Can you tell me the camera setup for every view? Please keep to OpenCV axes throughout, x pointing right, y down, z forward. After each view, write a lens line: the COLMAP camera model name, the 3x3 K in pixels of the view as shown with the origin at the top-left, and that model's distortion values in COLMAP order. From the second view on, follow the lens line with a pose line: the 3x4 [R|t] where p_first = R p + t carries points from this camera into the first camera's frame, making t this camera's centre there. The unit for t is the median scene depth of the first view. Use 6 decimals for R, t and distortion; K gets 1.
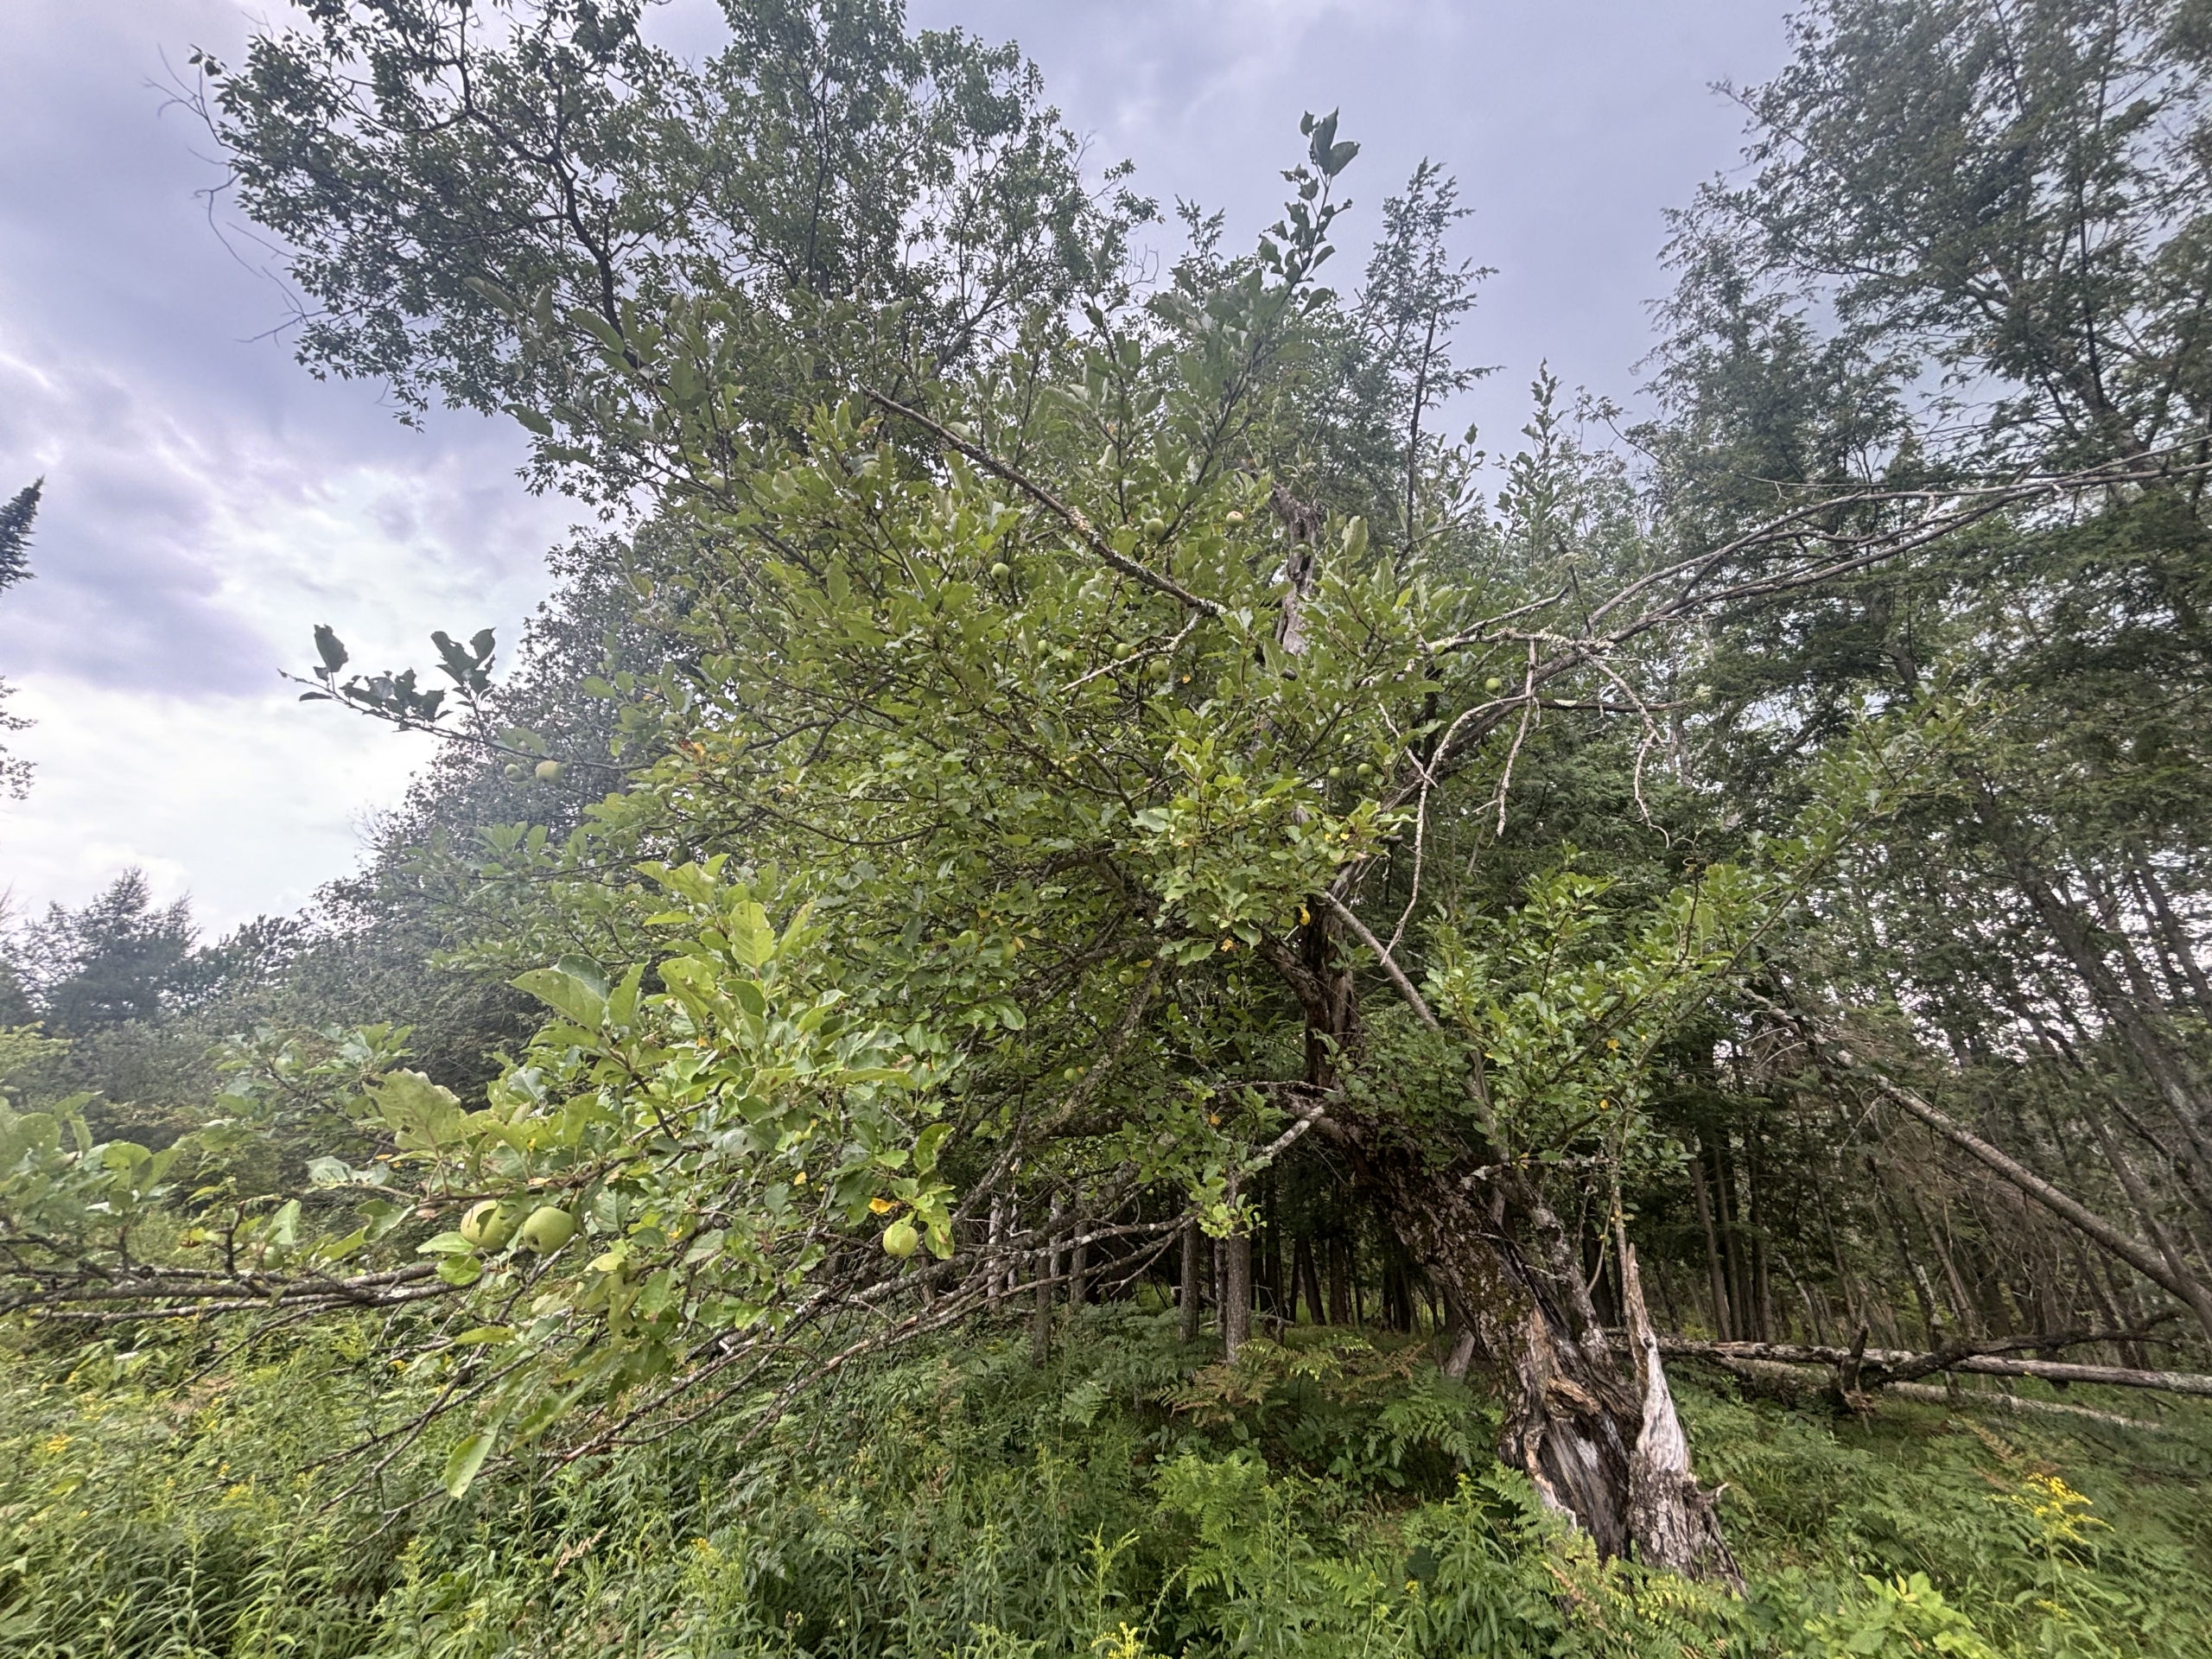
lens RADIAL K [[892.3, 0, 1106.0], [0, 892.3, 829.5], [0, 0, 1]] dist [-0.001472, -0.000102]
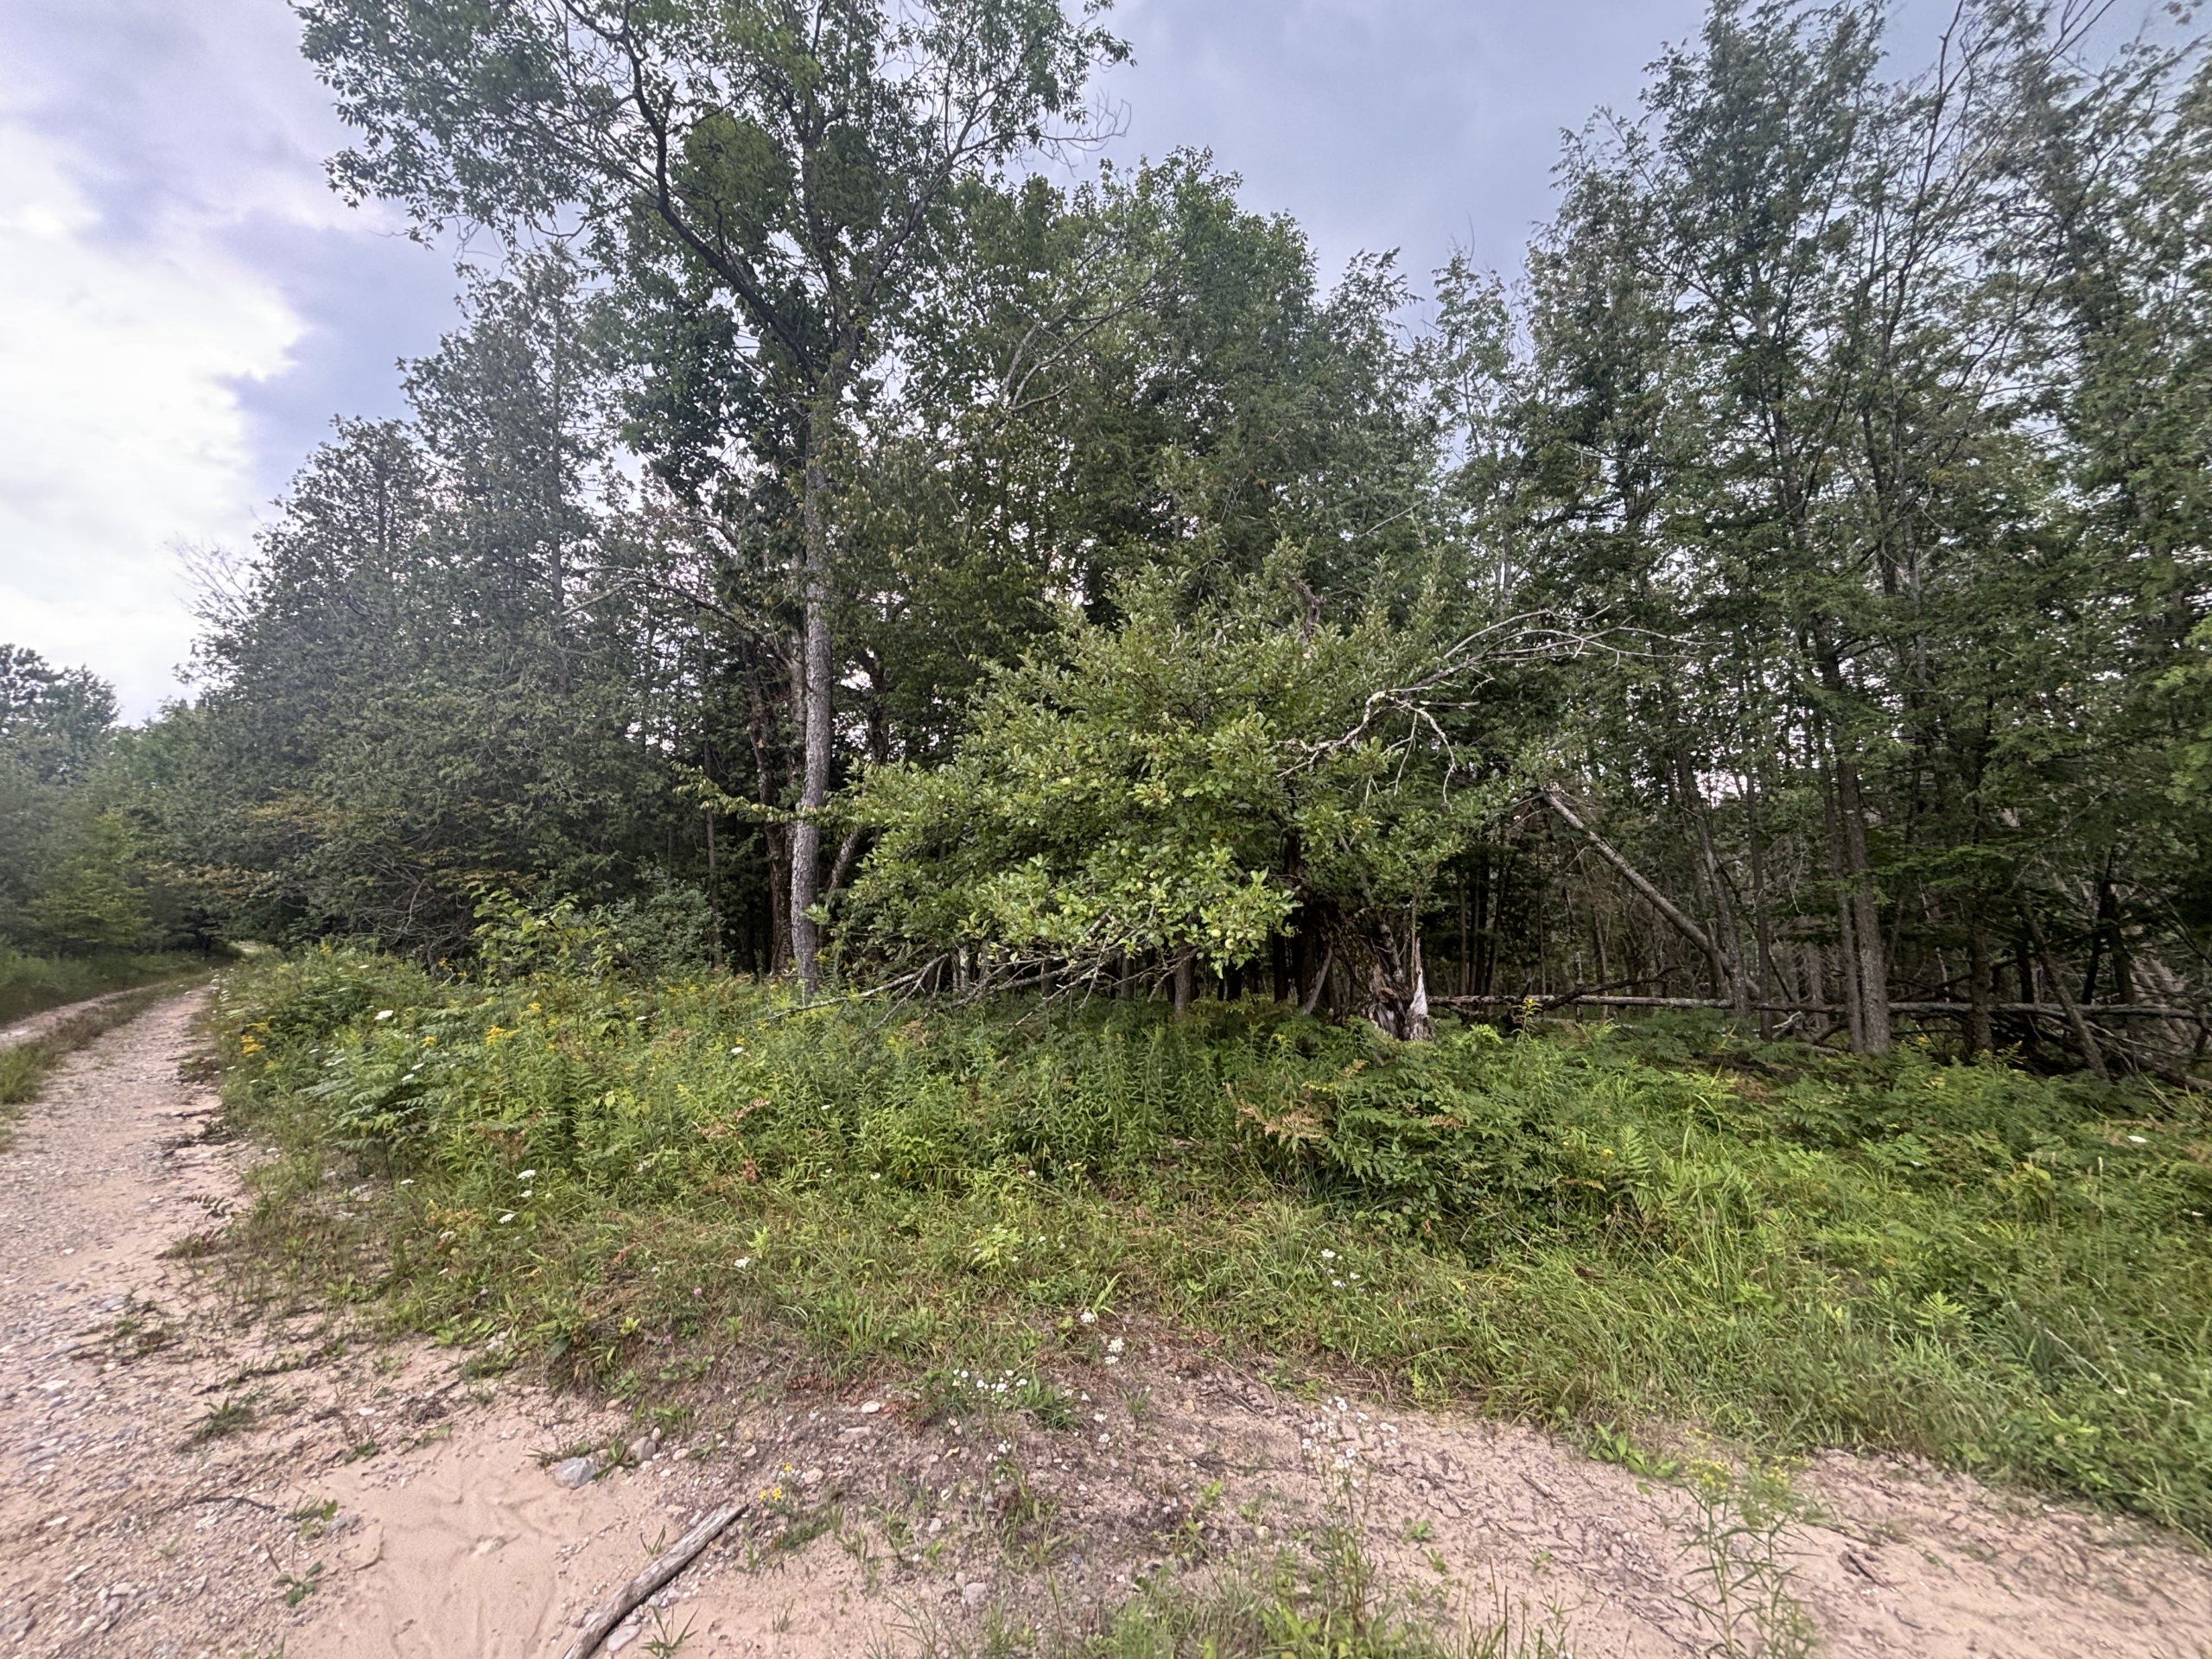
lens RADIAL K [[892.3, 0, 1106.0], [0, 892.3, 829.5], [0, 0, 1]] dist [-0.001472, -0.000102]
pose [[0.985821, -0.005622, 0.167708, -0.189821], [-0.042466, 0.958546, 0.281756, -0.135482], [-0.162339, -0.284883, 0.944716, -0.311545]]
